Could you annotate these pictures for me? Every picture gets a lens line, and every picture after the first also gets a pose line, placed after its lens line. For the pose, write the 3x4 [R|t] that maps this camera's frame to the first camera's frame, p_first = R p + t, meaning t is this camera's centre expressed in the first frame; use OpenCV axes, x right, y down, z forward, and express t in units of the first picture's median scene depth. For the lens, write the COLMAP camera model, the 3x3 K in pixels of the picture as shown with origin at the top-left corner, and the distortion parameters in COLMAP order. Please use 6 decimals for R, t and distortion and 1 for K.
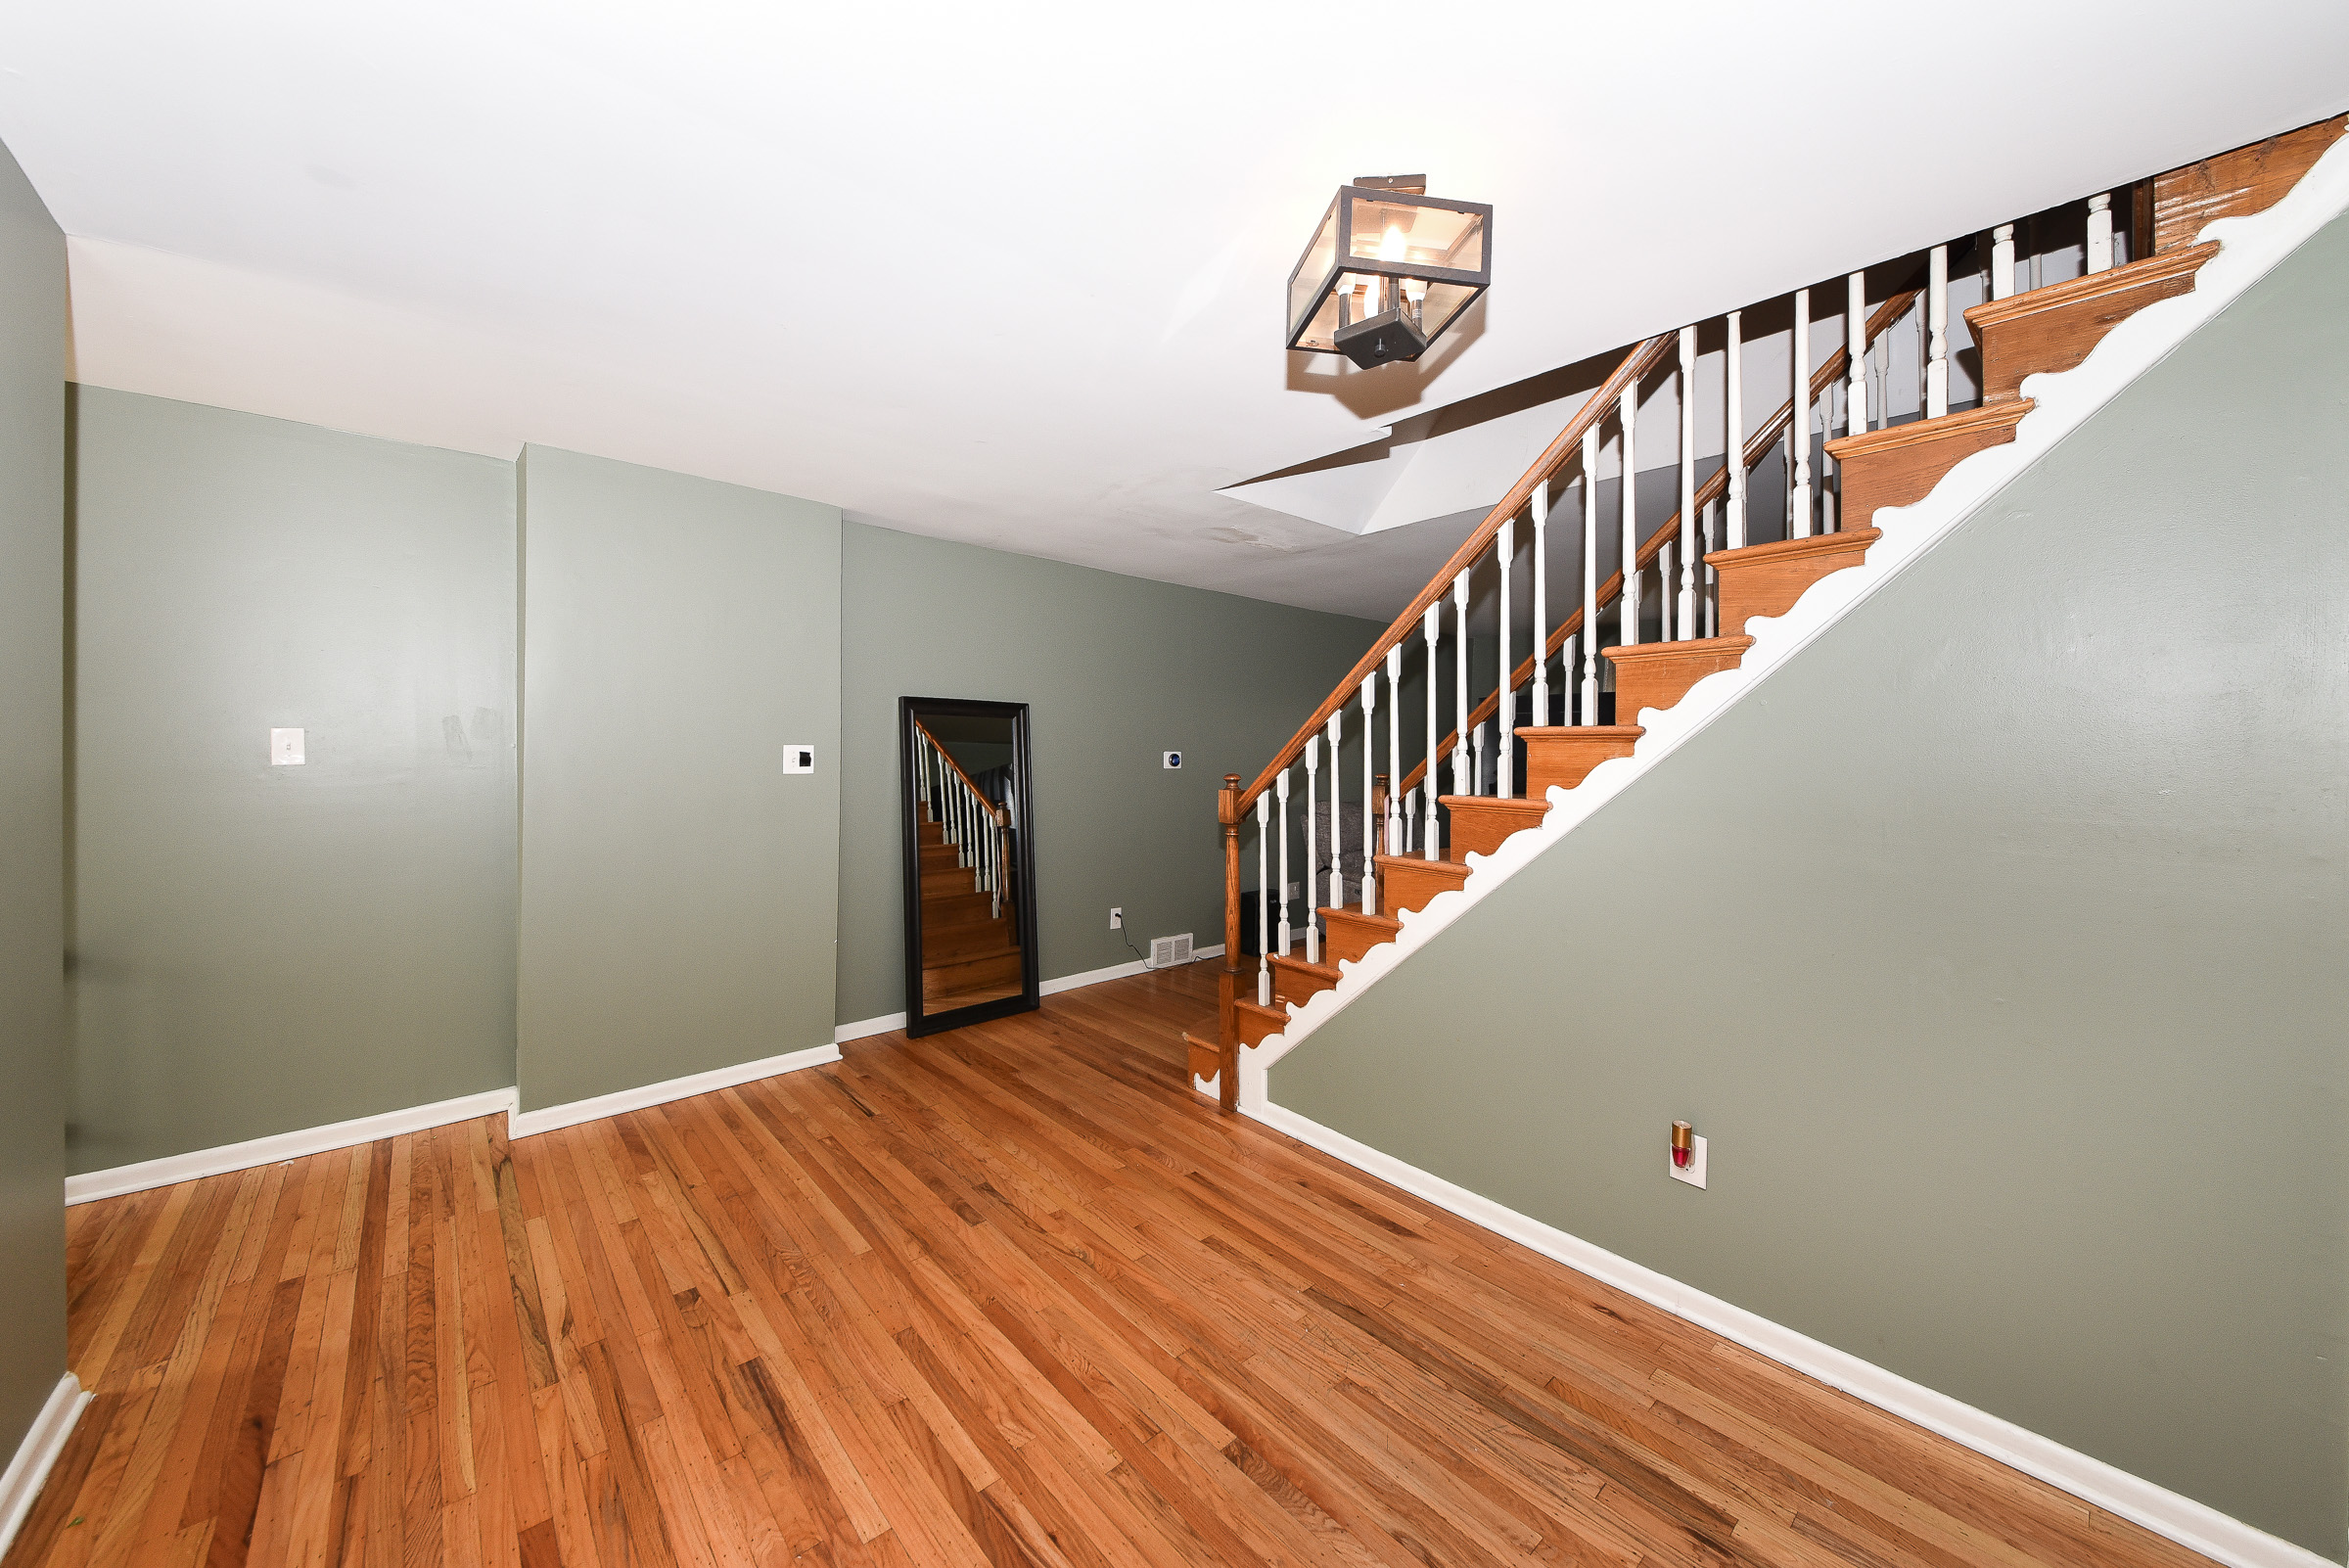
lens RADIAL K [[831.8, 0, 1130.2], [0, 831.8, 754.6], [0, 0, 1]] dist [0.067119, -0.032545]
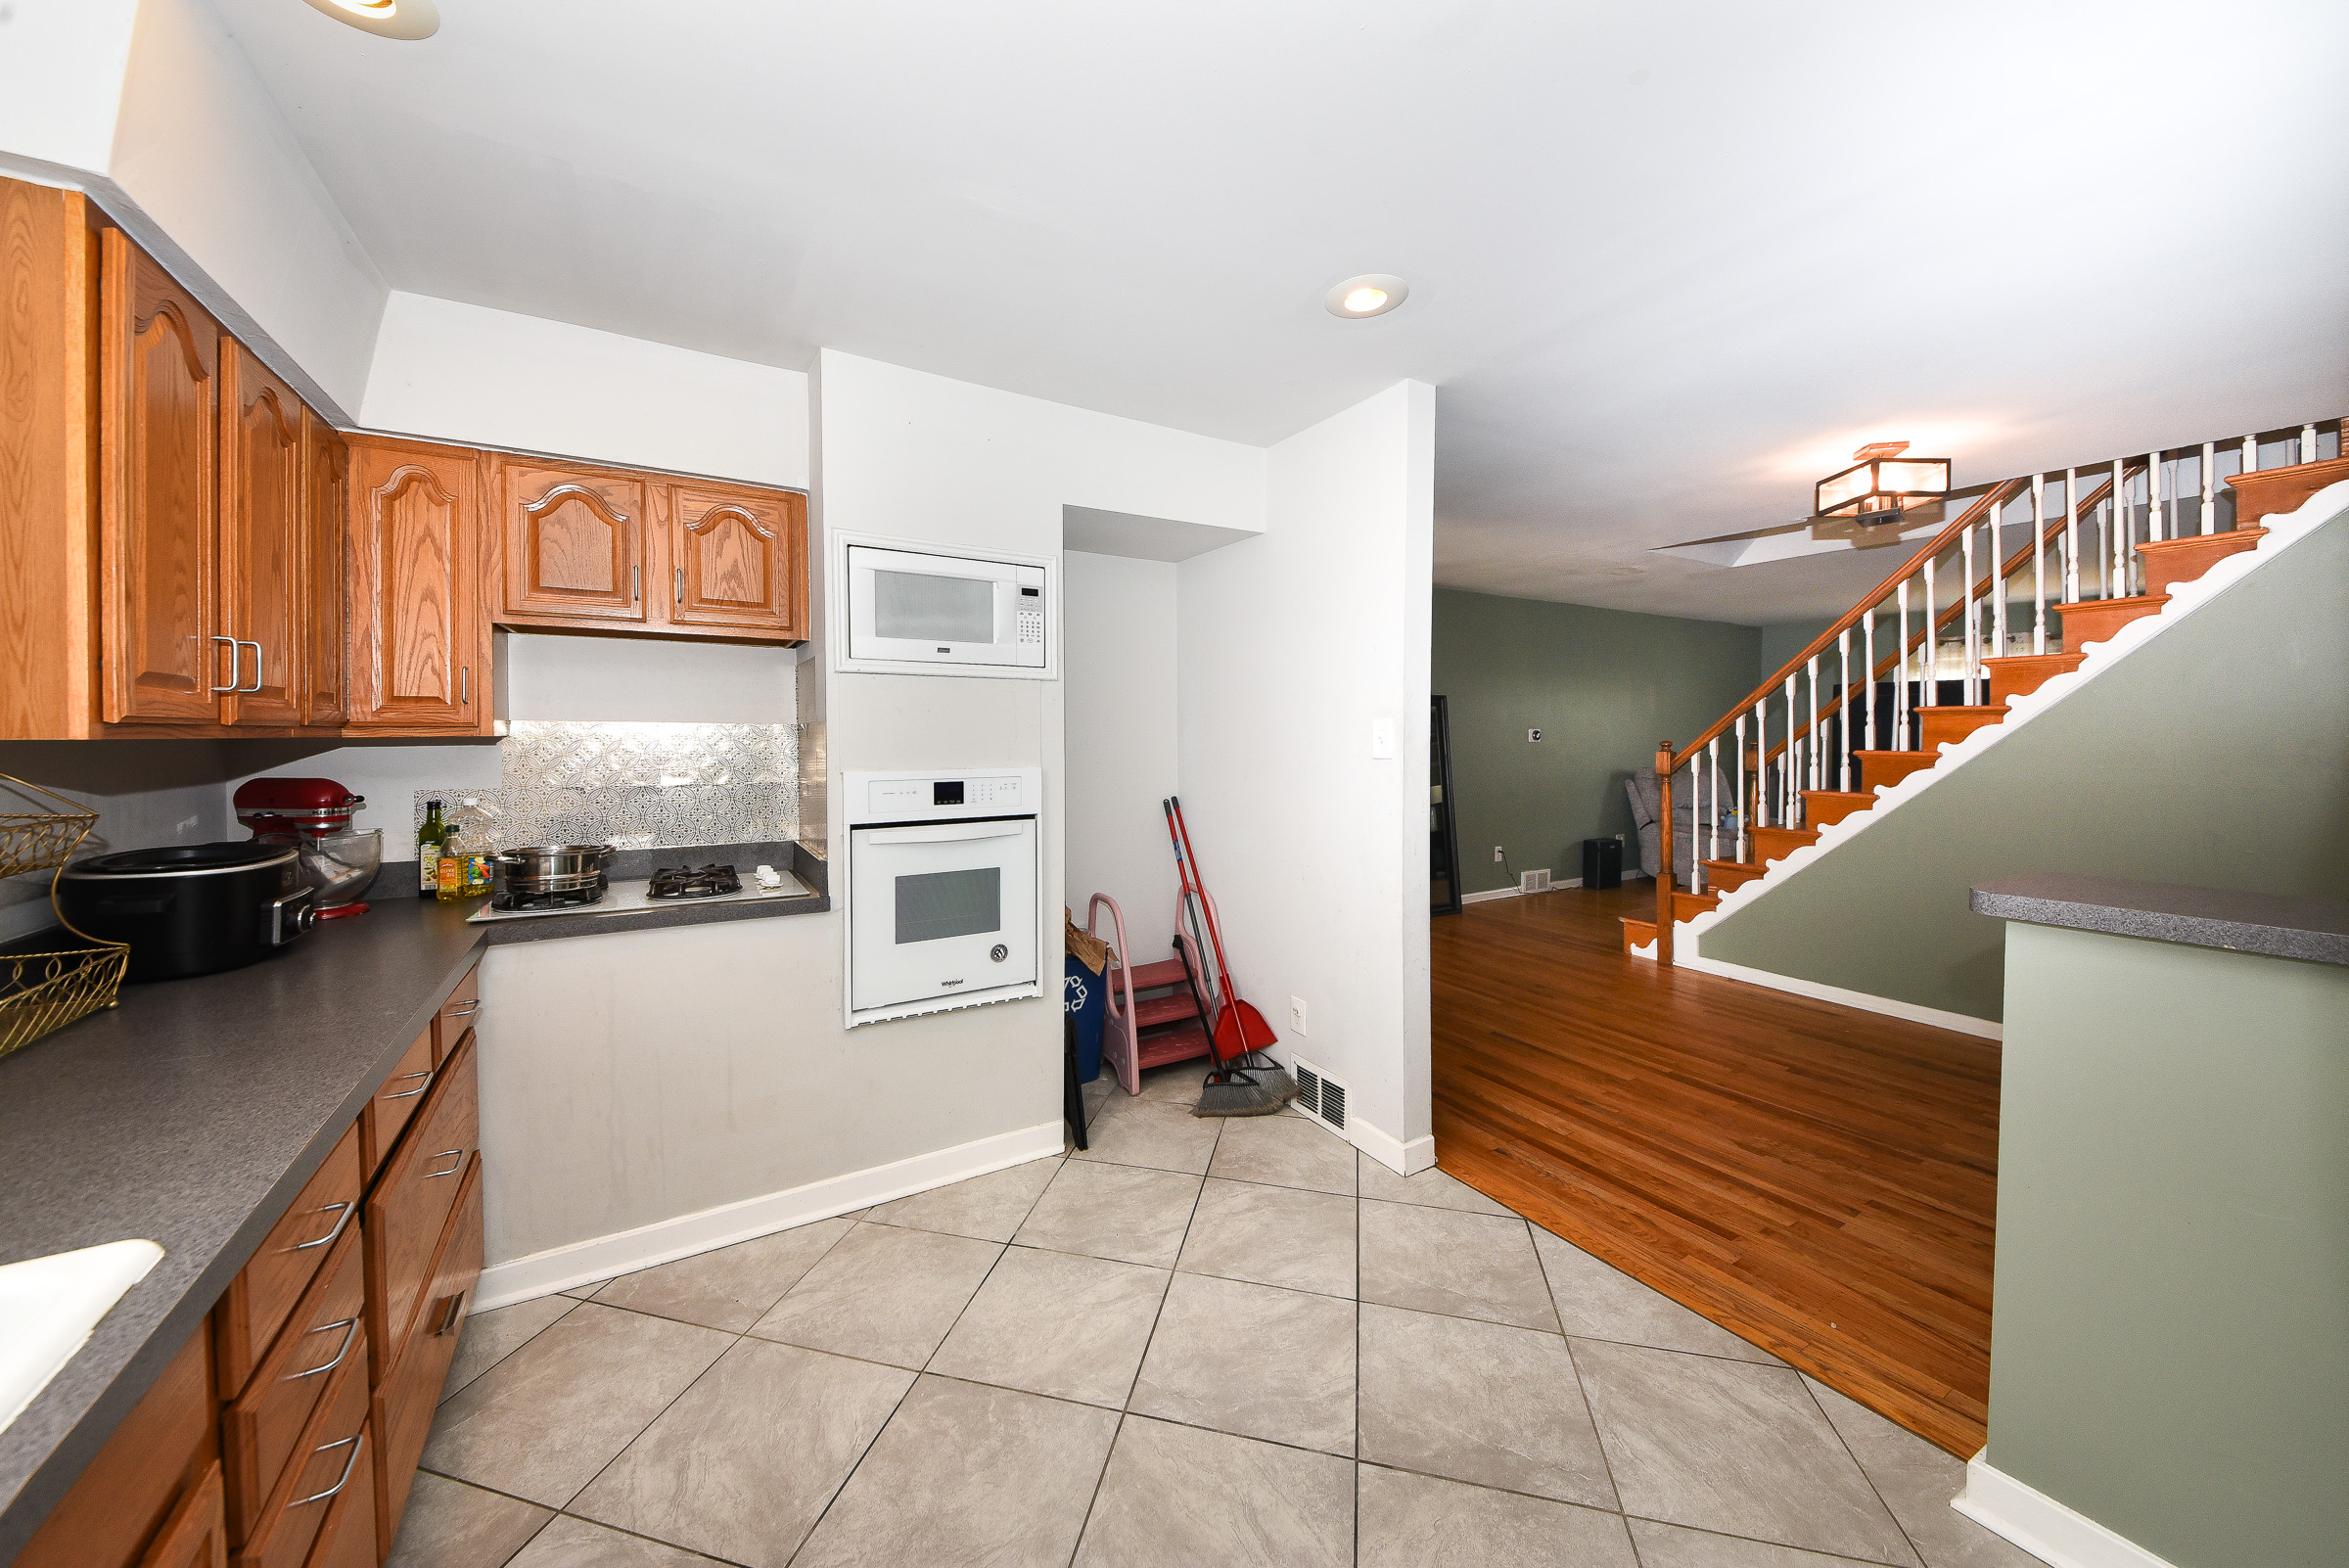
lens RADIAL K [[831.3, 0, 1147.6], [0, 831.3, 732.9], [0, 0, 1]] dist [0.017990, -0.005481]
pose [[0.985883, -0.010150, -0.167128, -0.731588], [0.009574, 0.999945, -0.004251, 0.010013], [0.167162, 0.002591, 0.985926, -0.848386]]
